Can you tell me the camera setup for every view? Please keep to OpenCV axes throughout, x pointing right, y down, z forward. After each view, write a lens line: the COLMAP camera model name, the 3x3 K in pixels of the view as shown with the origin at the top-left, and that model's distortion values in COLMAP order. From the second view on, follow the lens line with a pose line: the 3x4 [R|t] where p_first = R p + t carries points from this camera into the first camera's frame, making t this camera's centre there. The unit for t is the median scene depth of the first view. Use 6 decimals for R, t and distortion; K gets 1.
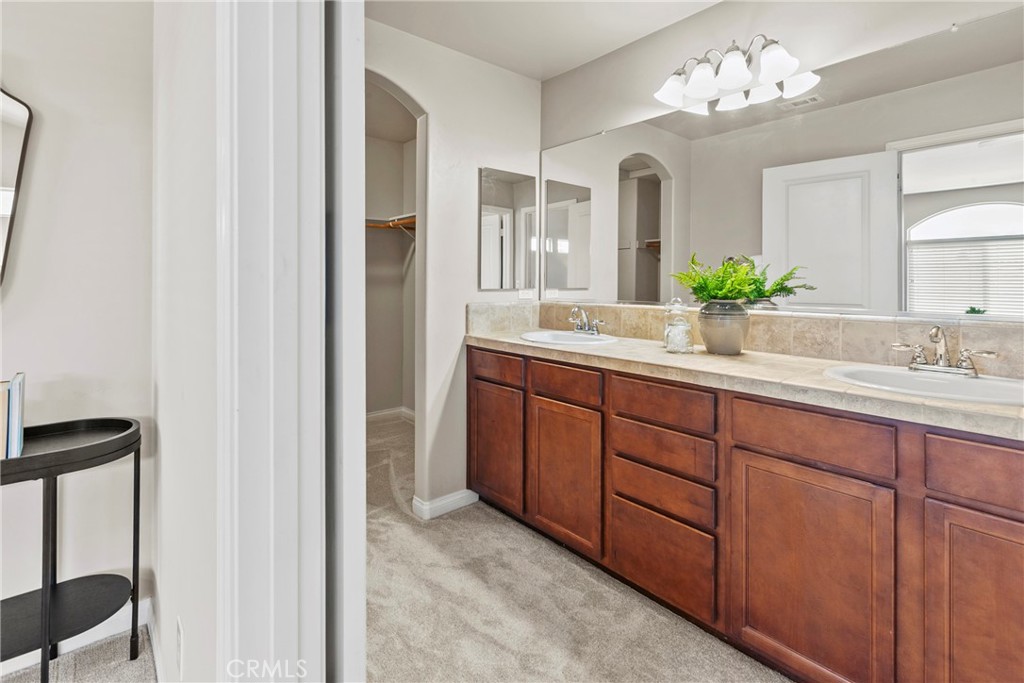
lens RADIAL K [[471.2, 0, 529.8], [0, 471.2, 284.5], [0, 0, 1]] dist [0.006009, -0.003407]
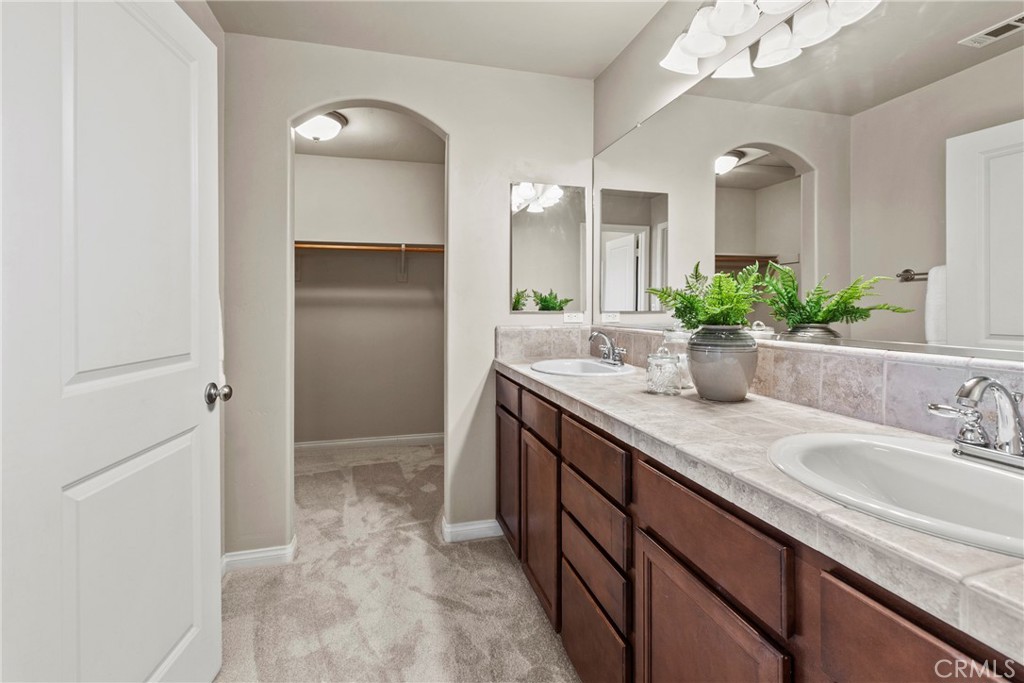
lens RADIAL K [[471.2, 0, 524.7], [0, 471.2, 309.9], [0, 0, 1]] dist [0.006009, -0.003407]
pose [[0.903749, 0.000323, -0.428063, 0.406868], [-0.000295, 1.000000, 0.000132, 0.008075], [0.428063, 0.000007, 0.903749, 0.193054]]
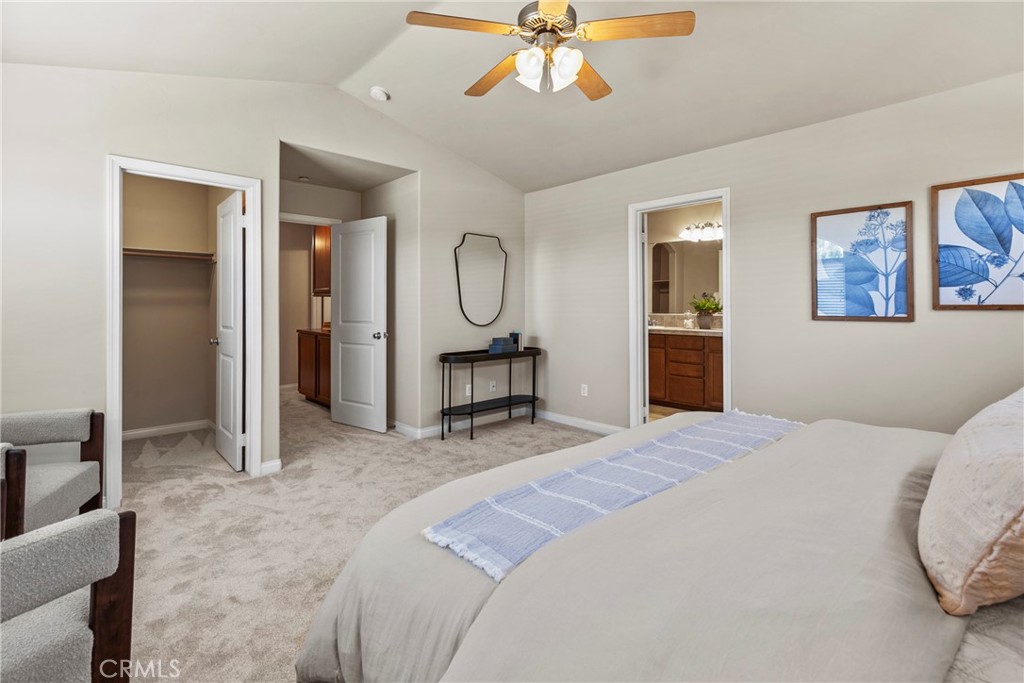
lens RADIAL K [[471.2, 0, 520.1], [0, 471.2, 301.5], [0, 0, 1]] dist [0.006009, -0.003407]
pose [[0.998746, 0.001878, 0.050032, -0.813666], [-0.001610, 0.999984, -0.005391, -0.007777], [-0.050042, 0.005304, 0.998733, -1.723656]]
